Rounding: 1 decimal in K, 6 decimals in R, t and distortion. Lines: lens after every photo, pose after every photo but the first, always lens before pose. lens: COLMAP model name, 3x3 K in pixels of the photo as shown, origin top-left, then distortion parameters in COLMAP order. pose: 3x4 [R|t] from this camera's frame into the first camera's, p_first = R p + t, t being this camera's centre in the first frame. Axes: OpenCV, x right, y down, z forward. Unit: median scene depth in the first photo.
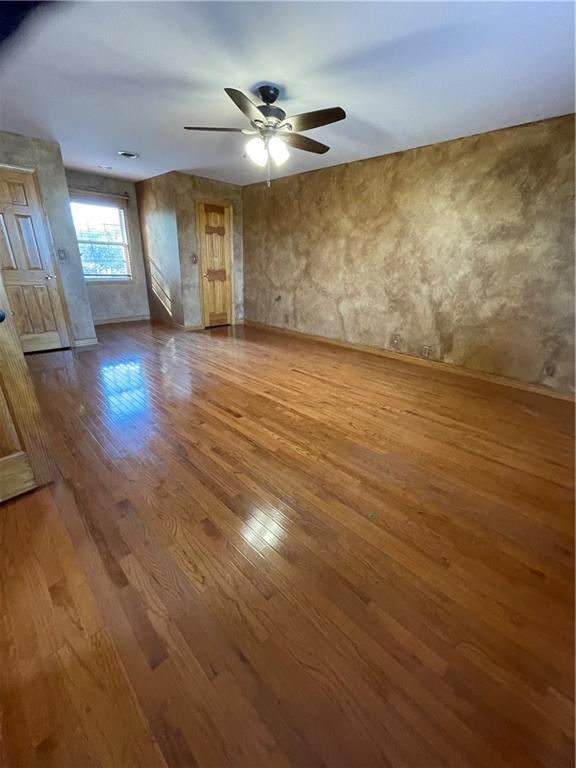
lens RADIAL K [[310.2, 0, 288.5], [0, 310.2, 384.8], [0, 0, 1]] dist [-0.004388, 0.000083]
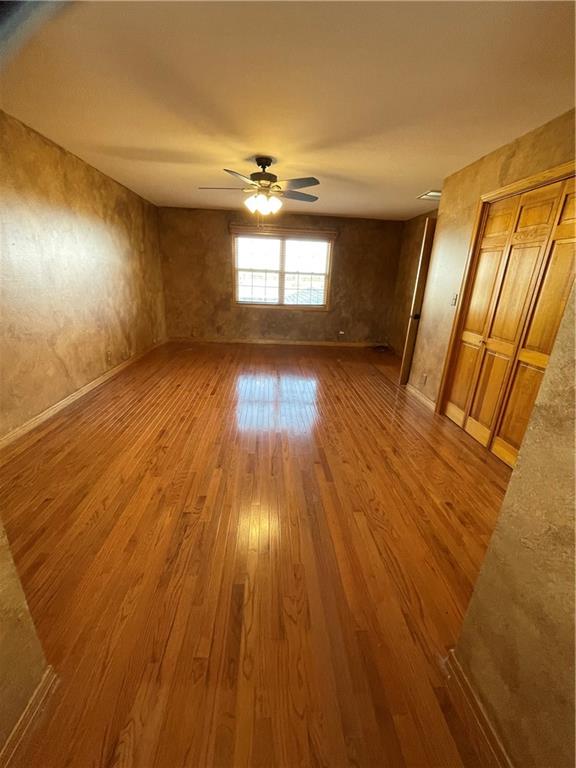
lens RADIAL K [[310.2, 0, 288.9], [0, 310.2, 383.2], [0, 0, 1]] dist [-0.004388, 0.000083]
pose [[-0.745482, -0.271109, 0.608898, -0.754642], [0.184774, 0.793676, 0.579601, -0.600917], [-0.640403, 0.544590, -0.541577, 1.364854]]
